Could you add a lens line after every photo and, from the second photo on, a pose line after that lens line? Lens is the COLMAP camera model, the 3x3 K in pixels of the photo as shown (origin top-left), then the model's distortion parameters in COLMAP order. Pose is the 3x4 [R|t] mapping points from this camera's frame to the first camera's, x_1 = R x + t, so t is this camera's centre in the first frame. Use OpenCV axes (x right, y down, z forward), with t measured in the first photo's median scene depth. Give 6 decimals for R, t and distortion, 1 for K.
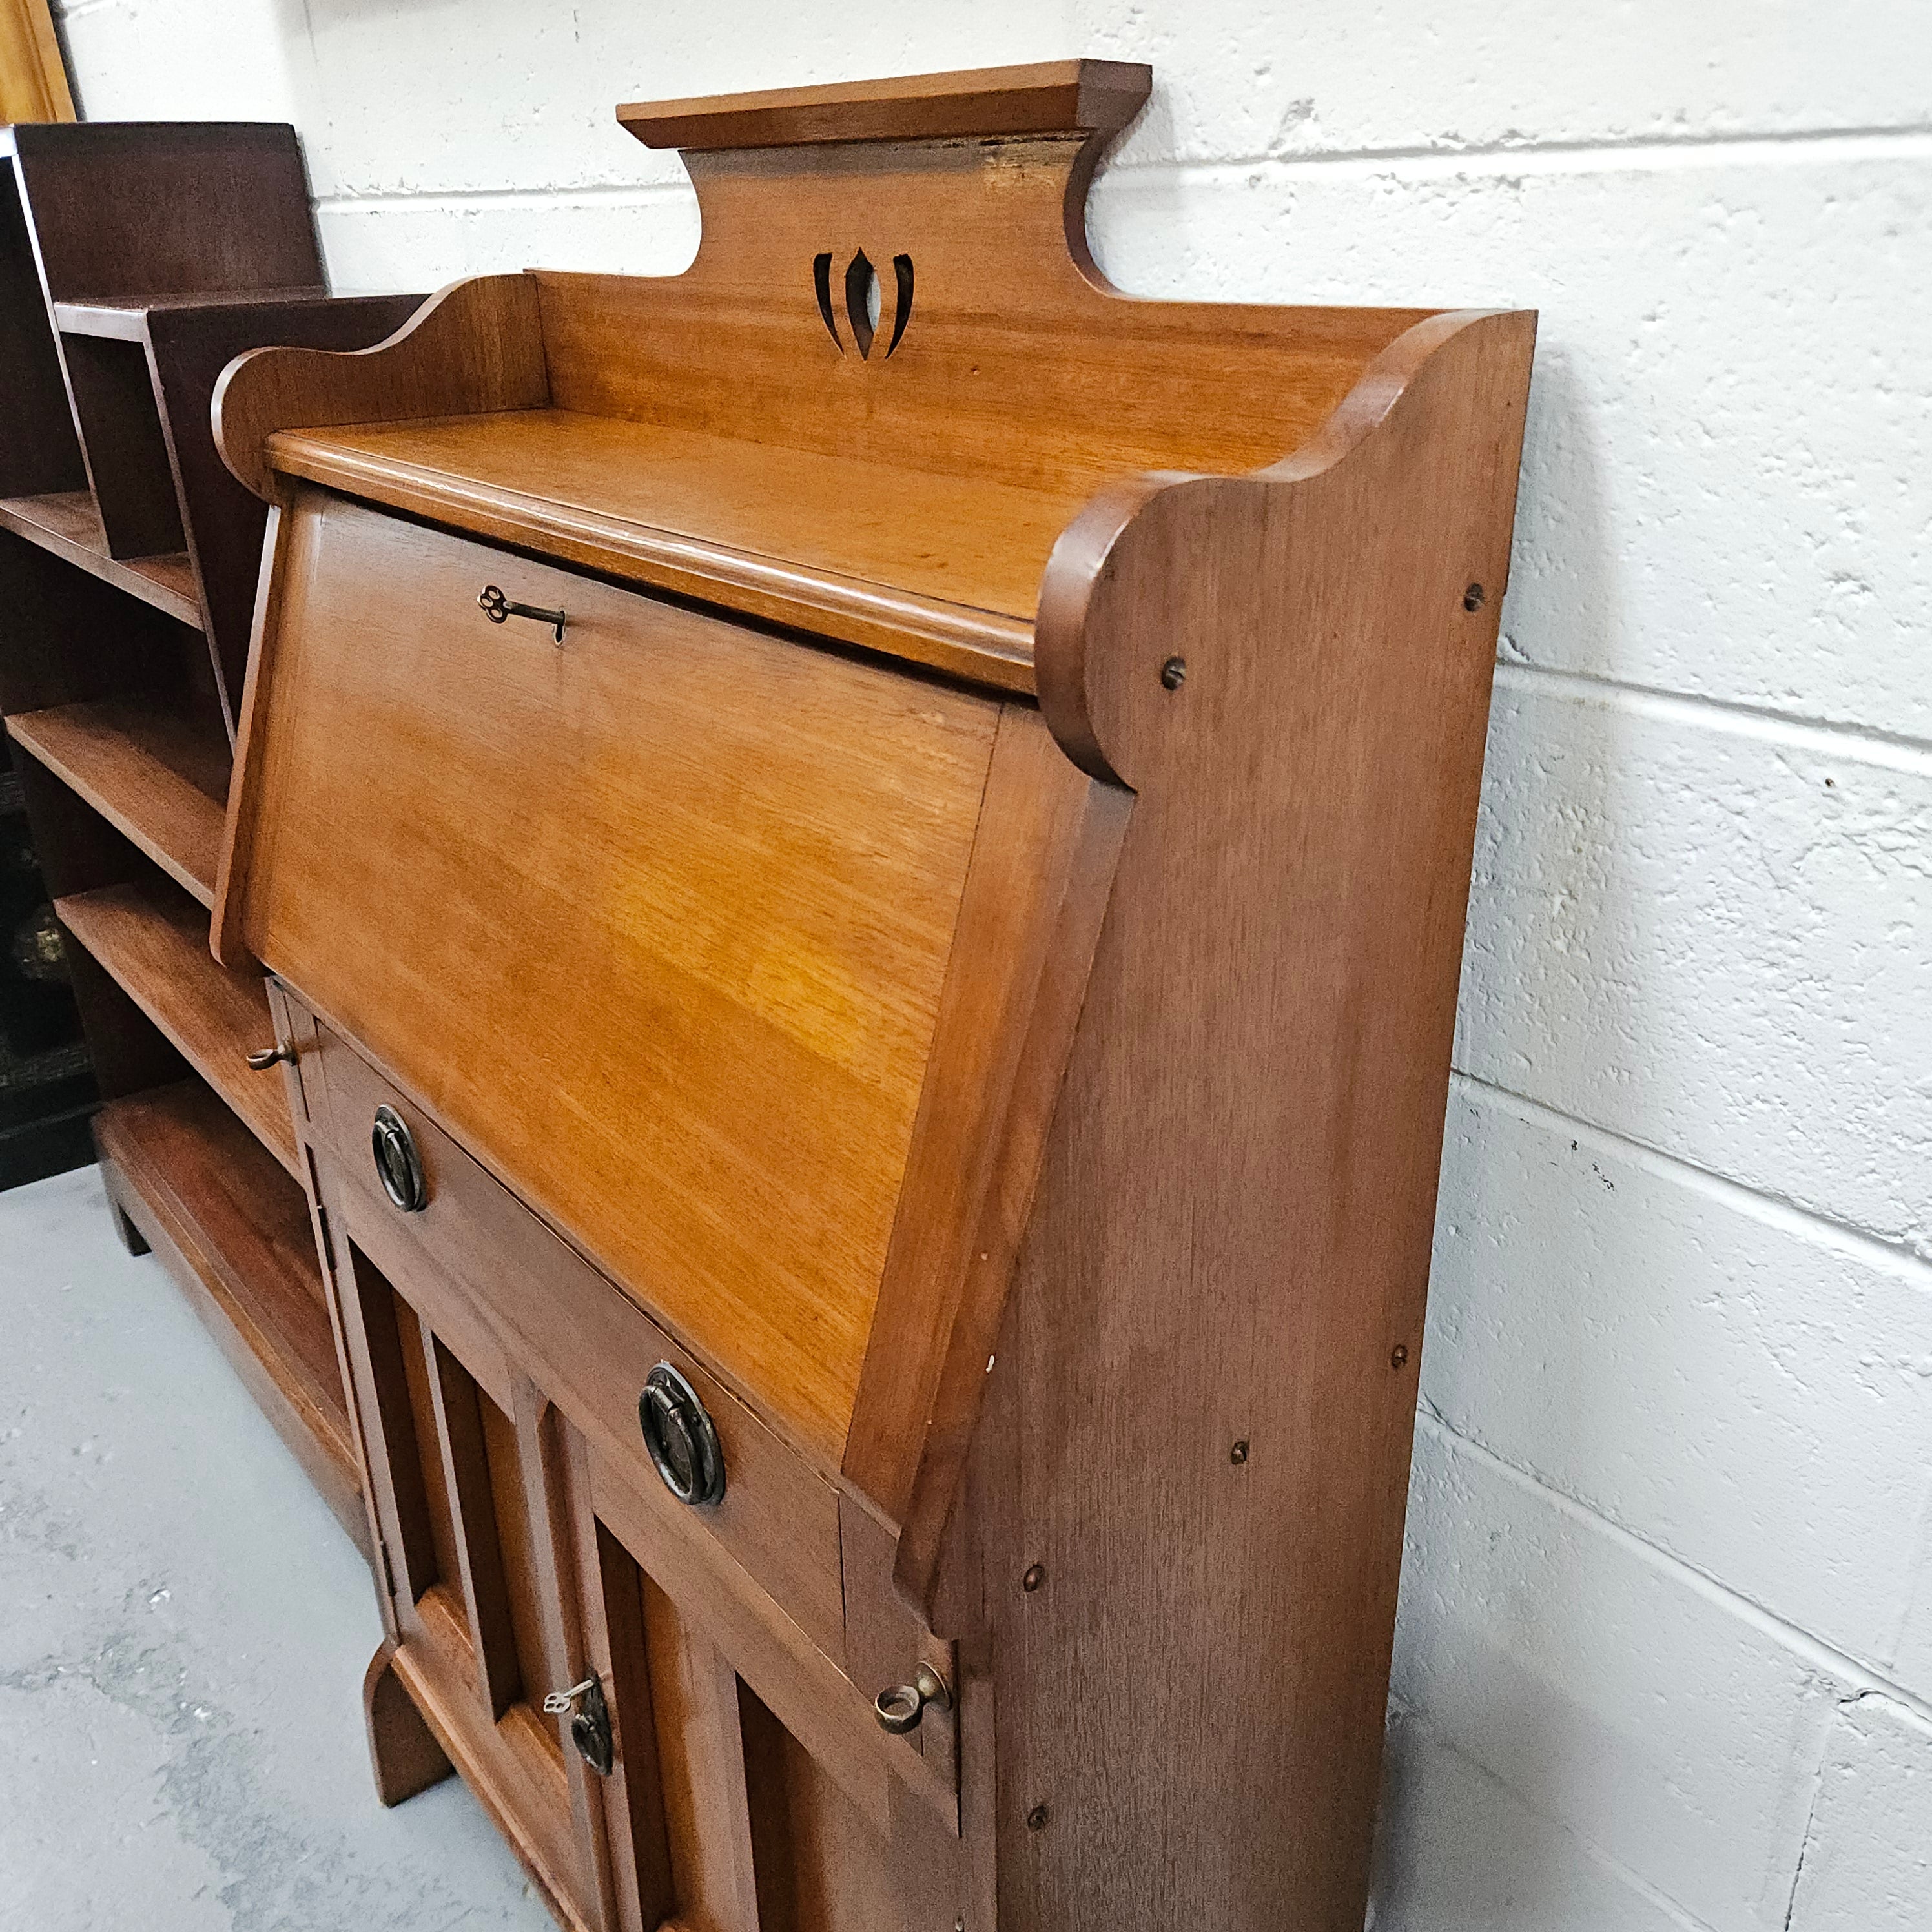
lens RADIAL K [[1734.3, 0, 962.4], [0, 1734.3, 974.0], [0, 0, 1]] dist [0.066051, -0.062906]
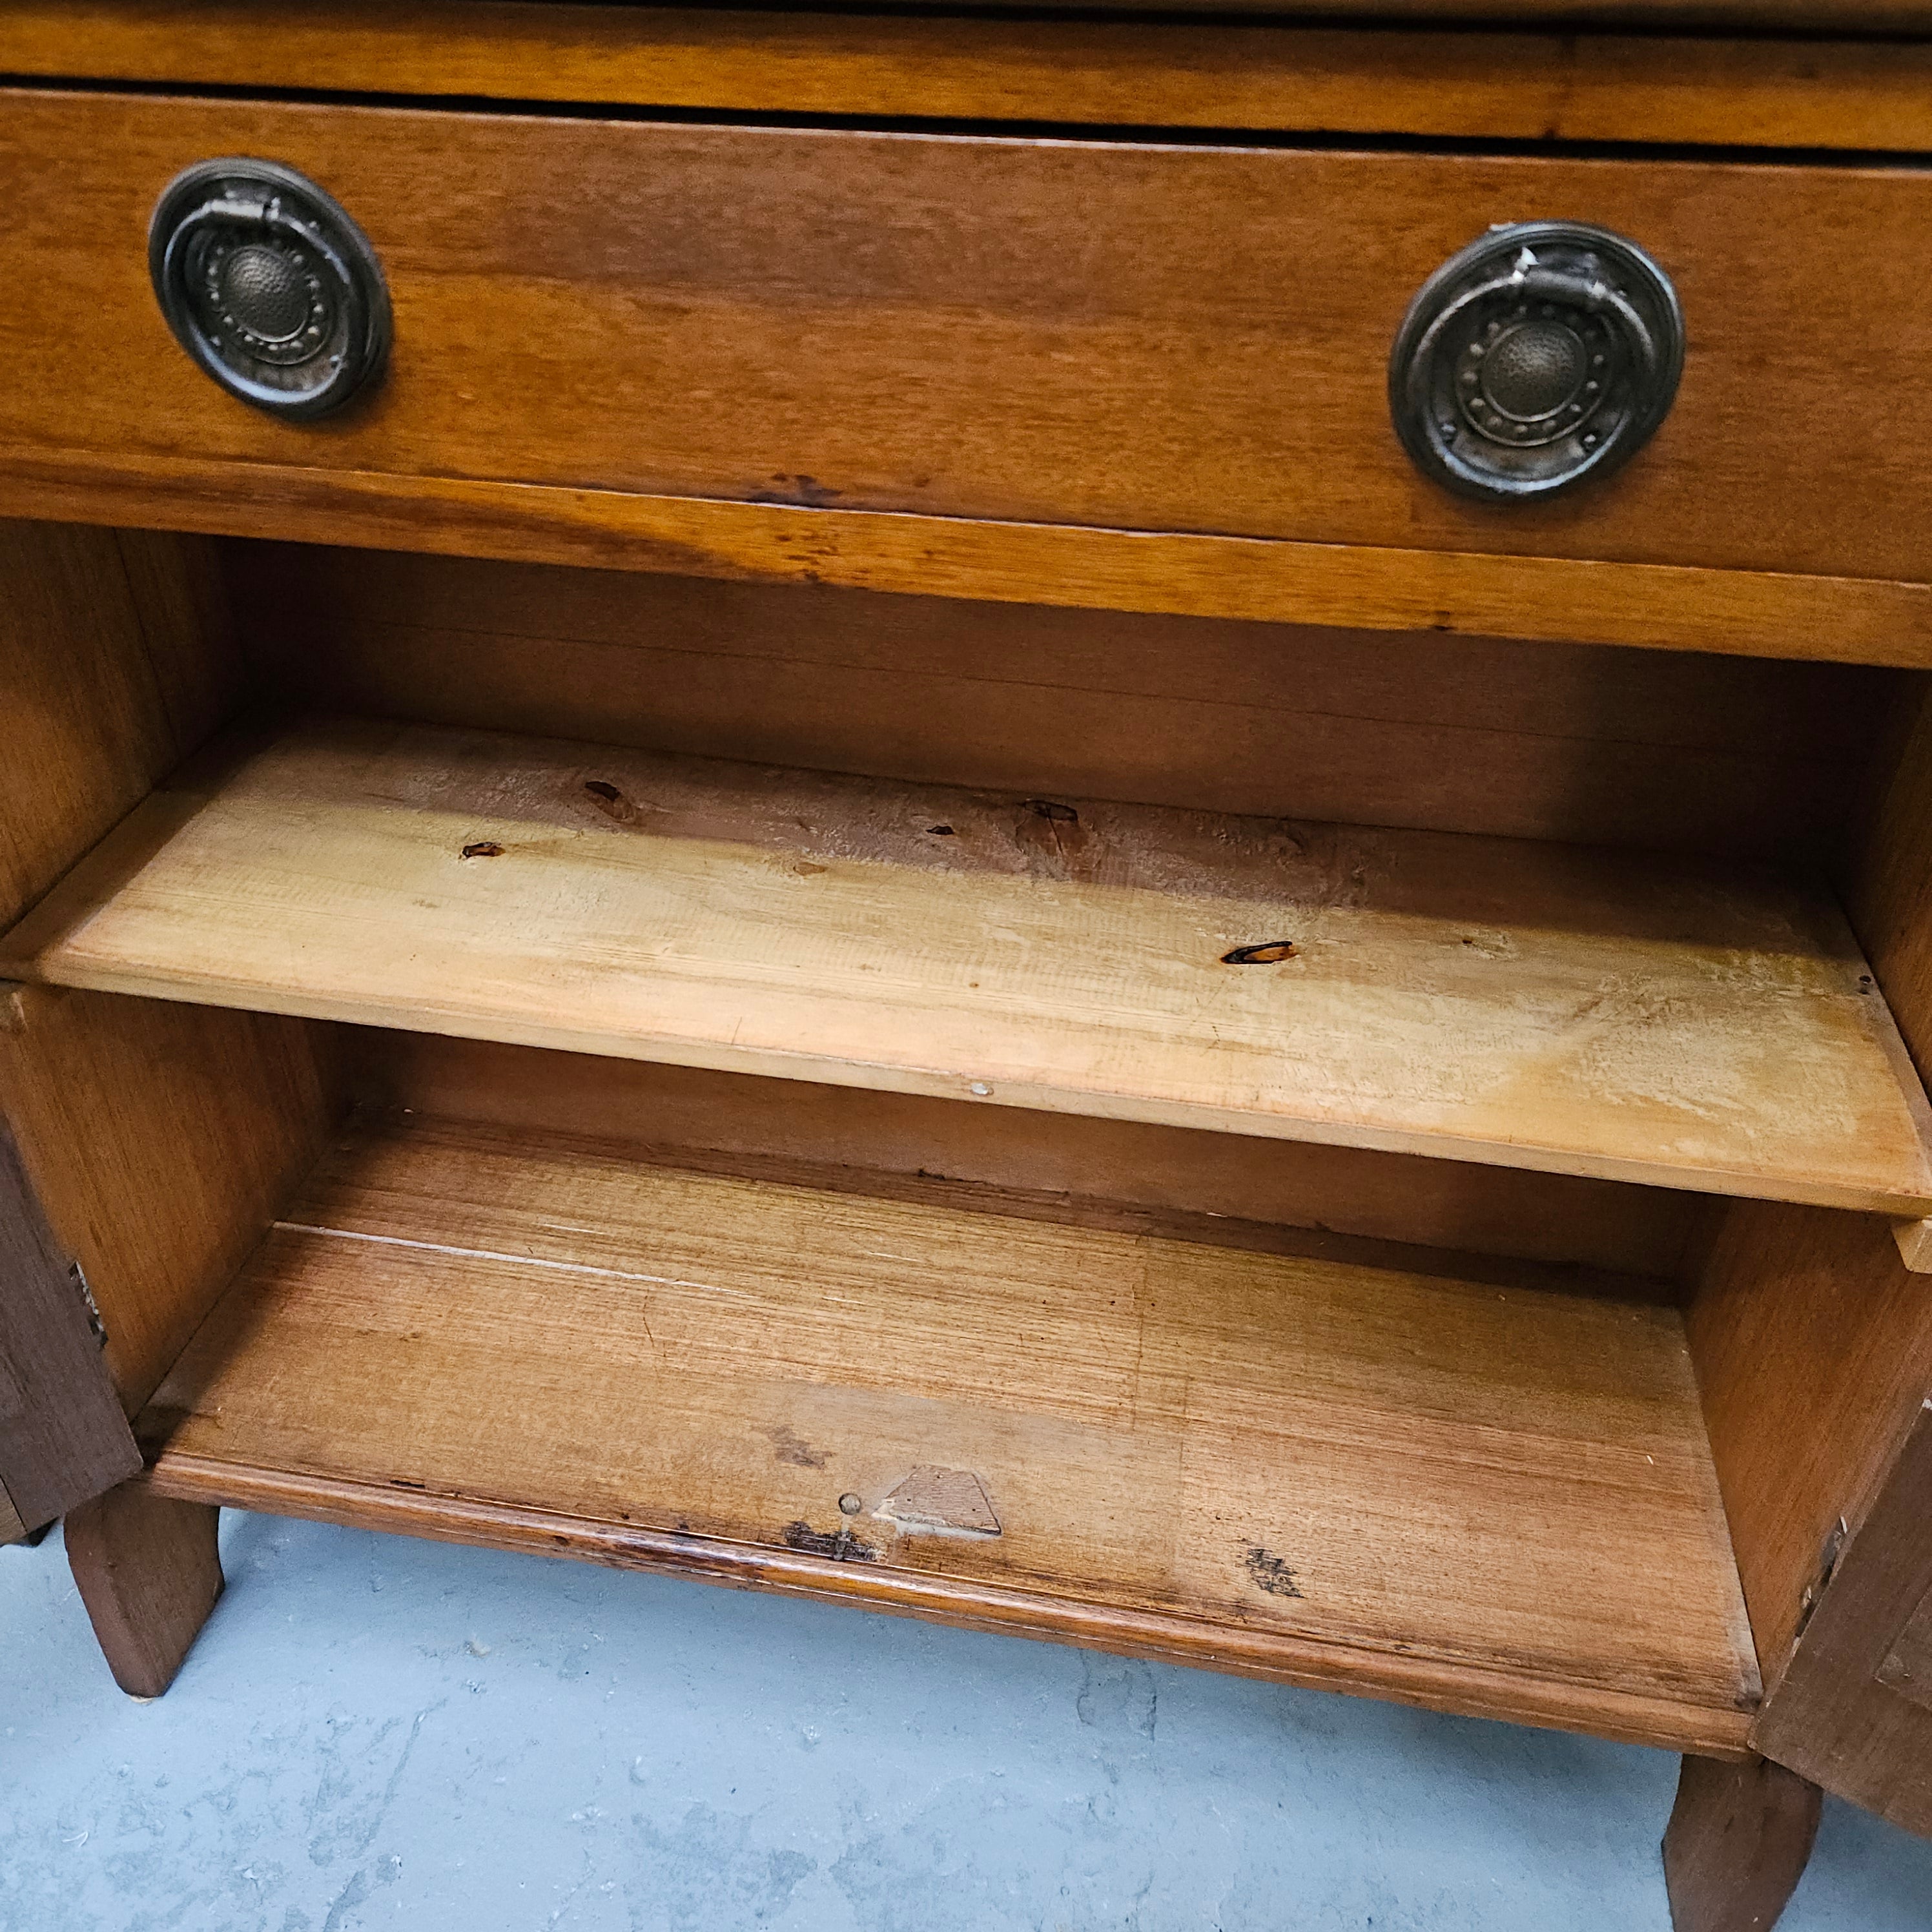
lens RADIAL K [[1734.3, 0, 937.5], [0, 1734.3, 952.5], [0, 0, 1]] dist [0.066051, -0.062906]
pose [[0.752569, -0.368804, 0.545549, -0.765439], [0.248980, 0.926316, 0.282752, 0.272031], [-0.609631, -0.076960, 0.788941, 0.790662]]
